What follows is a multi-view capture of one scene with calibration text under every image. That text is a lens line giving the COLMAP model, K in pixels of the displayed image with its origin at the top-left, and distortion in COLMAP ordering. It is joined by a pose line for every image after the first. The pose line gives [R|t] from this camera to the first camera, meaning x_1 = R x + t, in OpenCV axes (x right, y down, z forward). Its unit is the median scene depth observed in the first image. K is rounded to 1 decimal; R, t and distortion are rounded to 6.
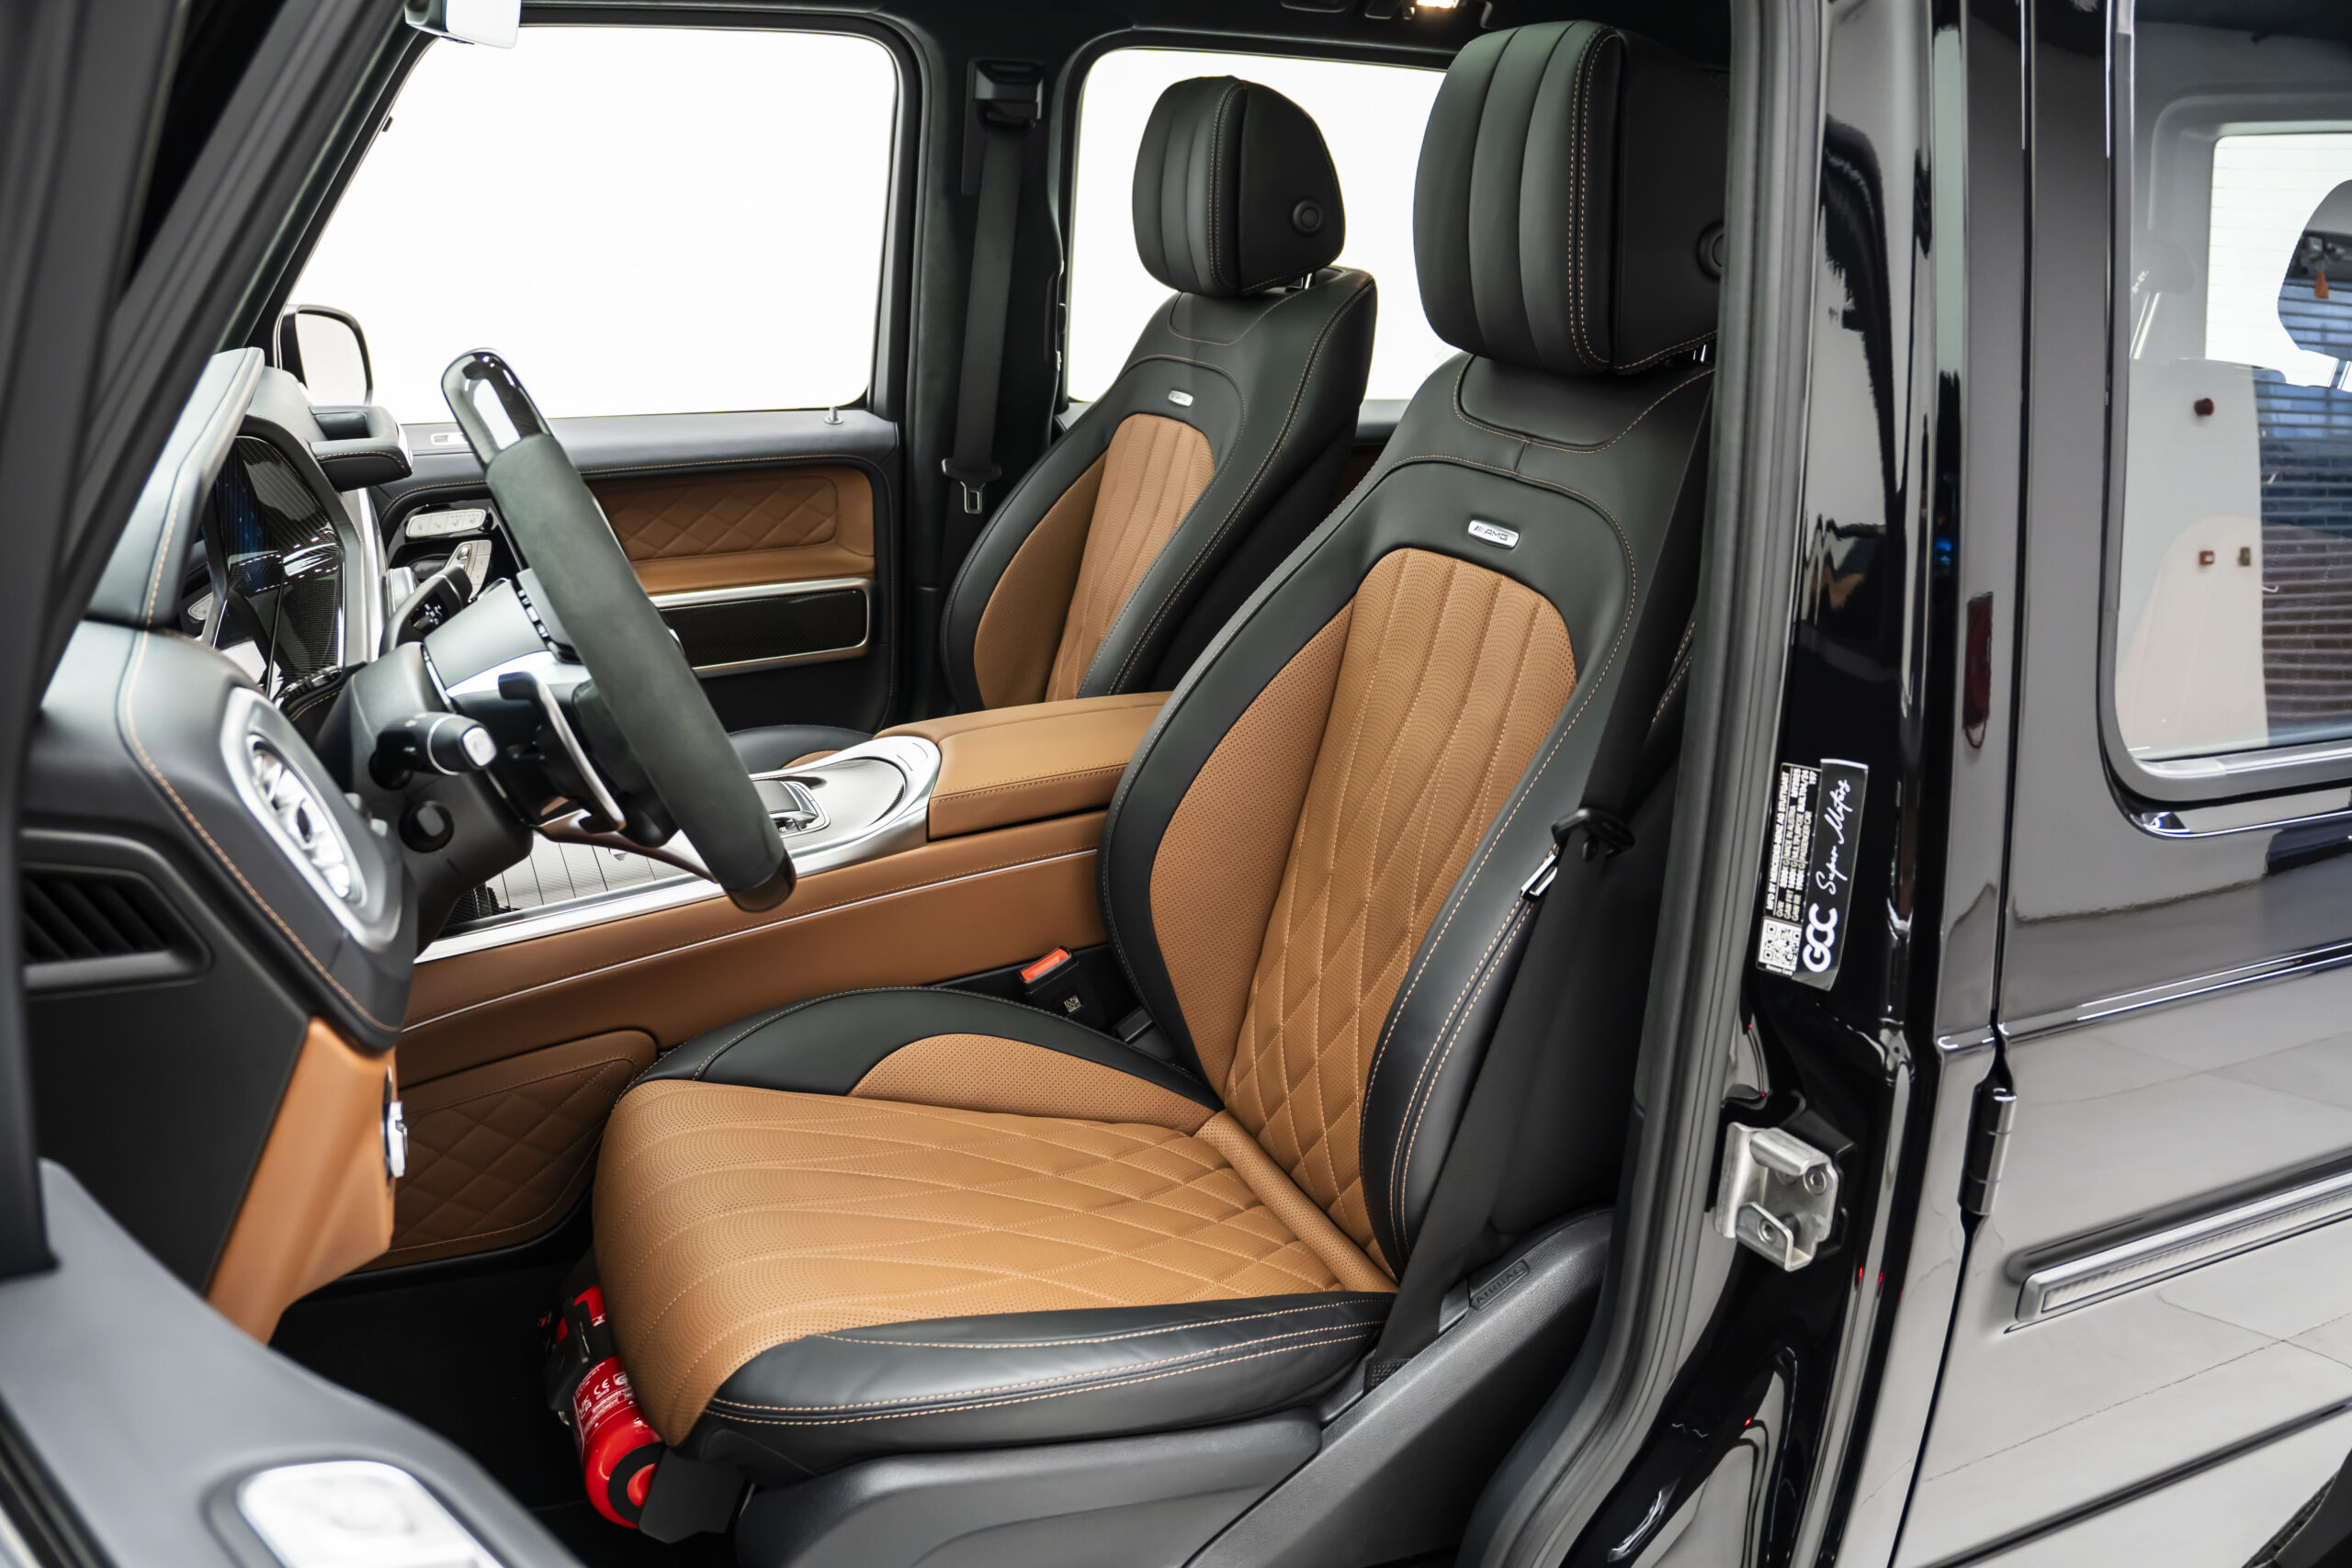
lens RADIAL K [[1878.7, 0, 1176.0], [0, 1878.7, 784.0], [0, 0, 1]] dist [-0.207206, 0.119118]
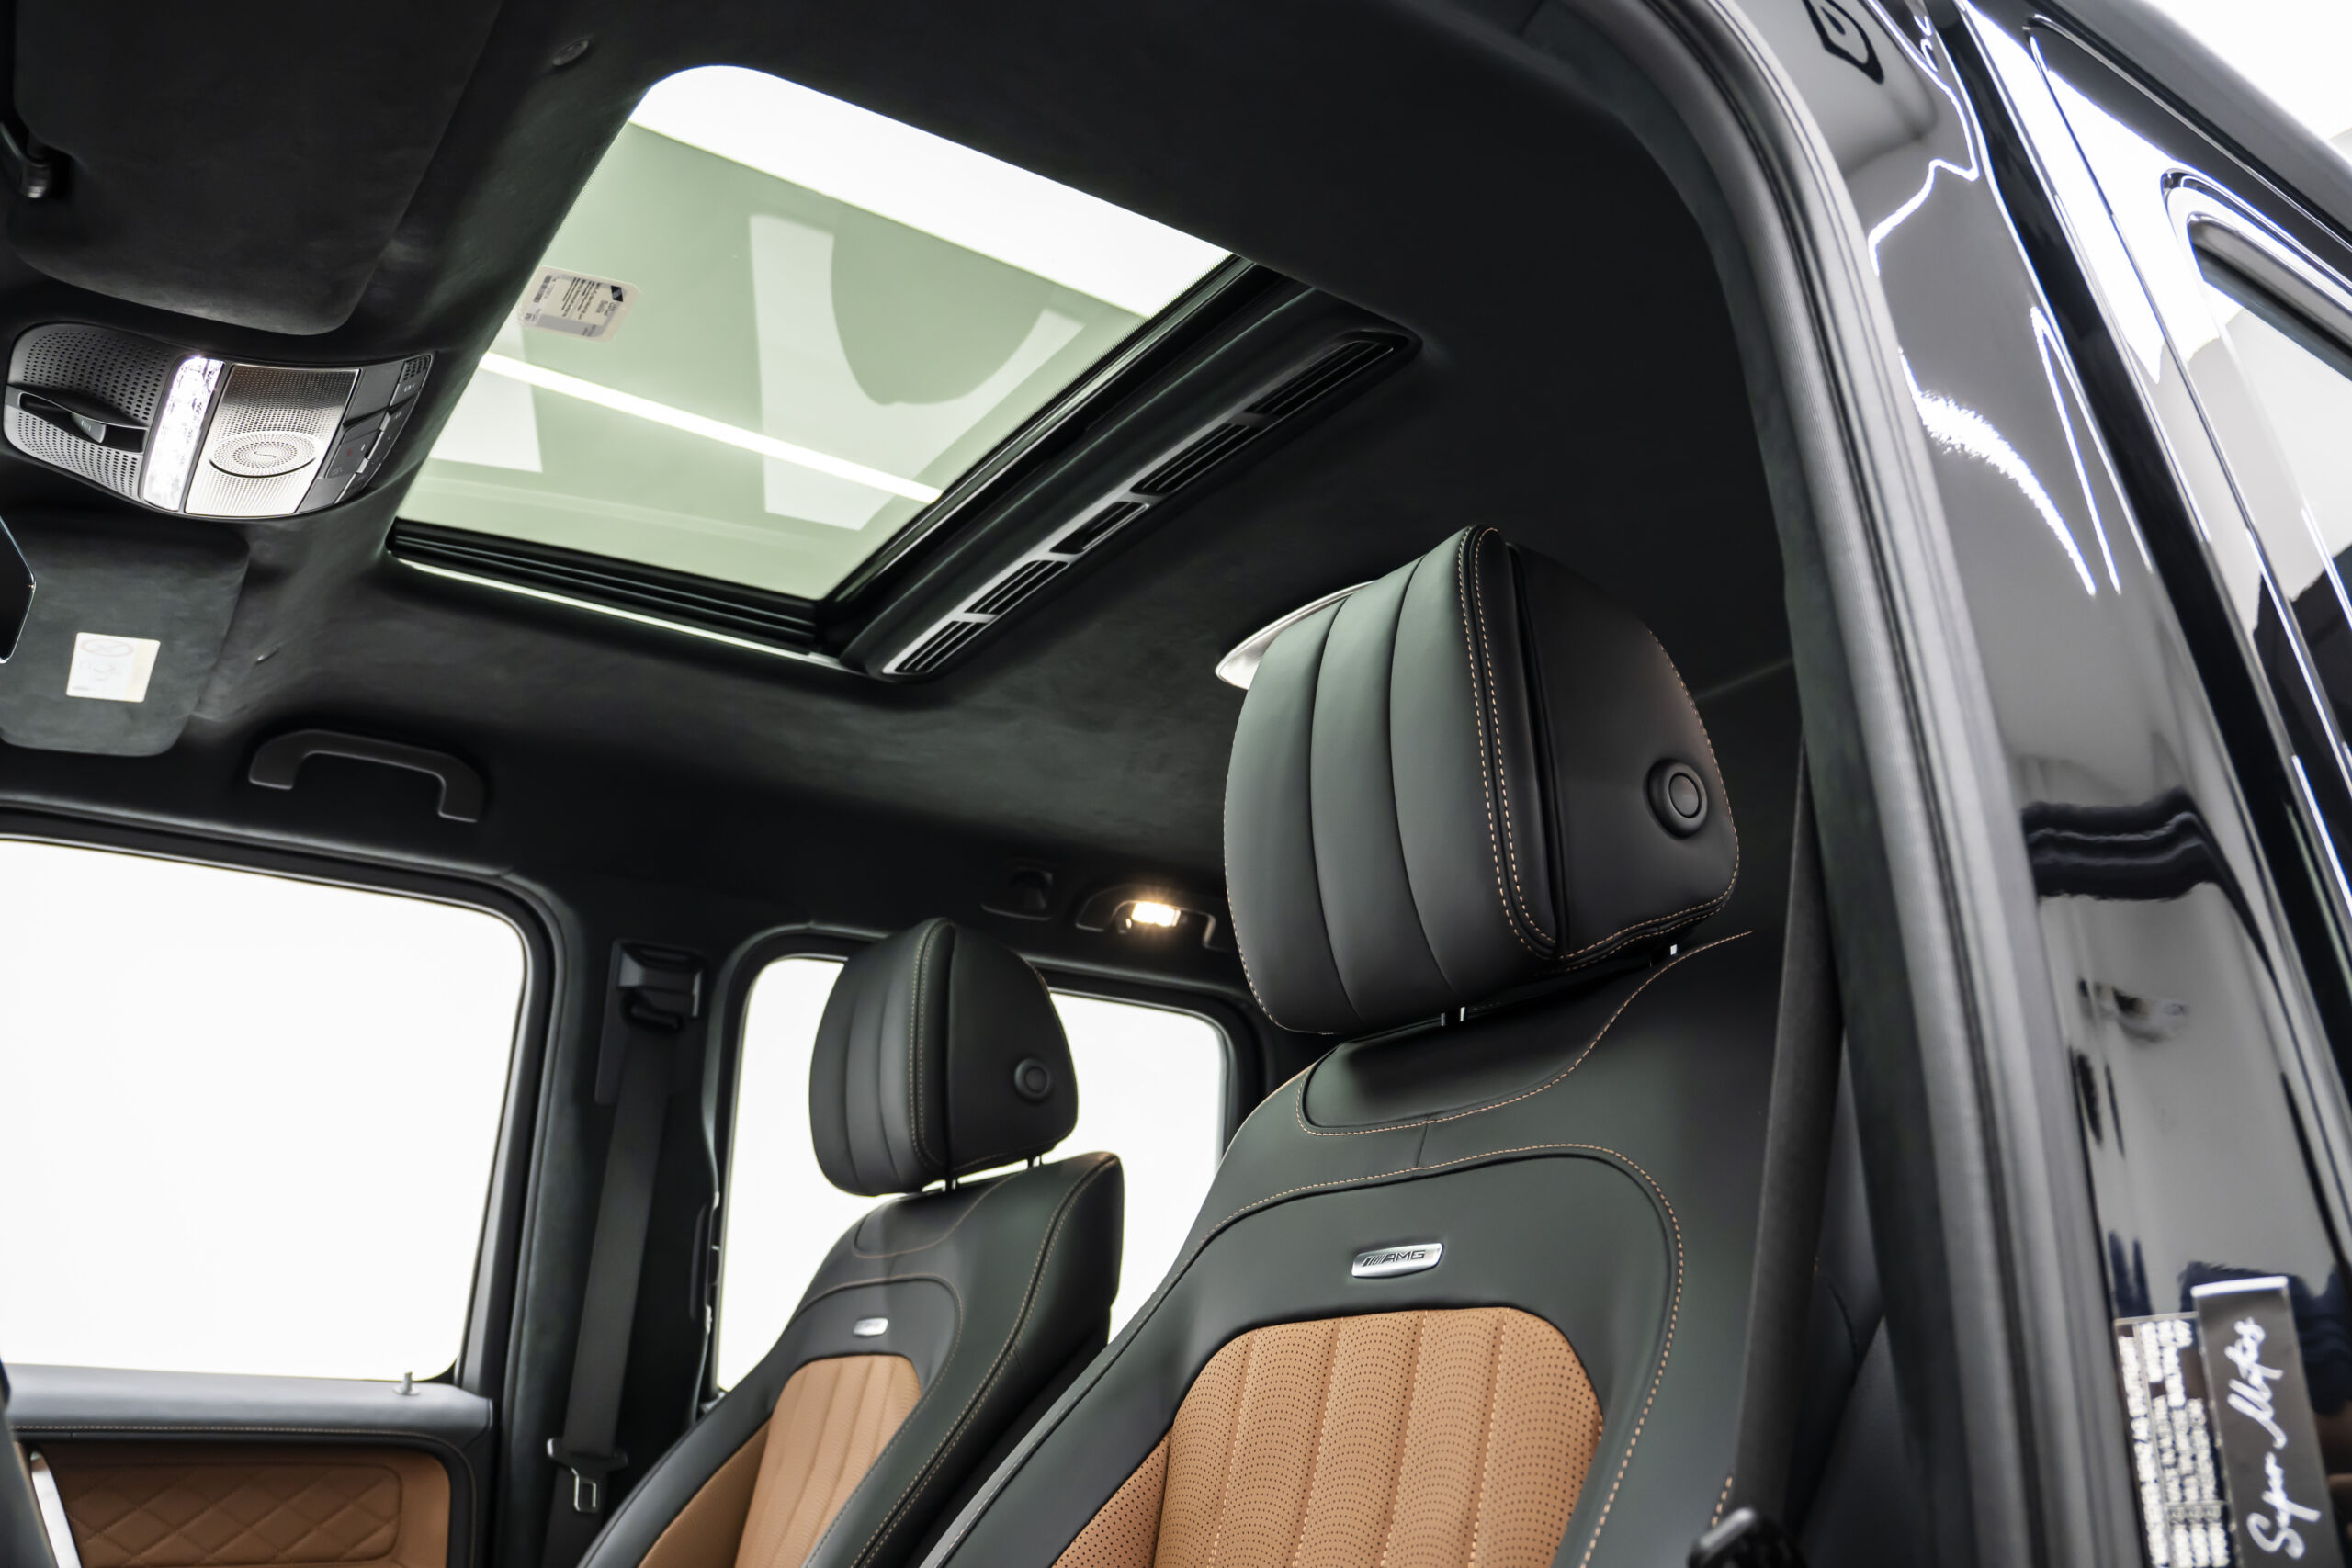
lens RADIAL K [[1878.7, 0, 1176.0], [0, 1878.7, 784.0], [0, 0, 1]] dist [-0.207206, 0.119118]
pose [[0.983149, 0.023209, 0.181326, -0.015467], [0.089574, 0.803508, -0.588516, 0.063900], [-0.159356, 0.594841, 0.787889, 0.250617]]
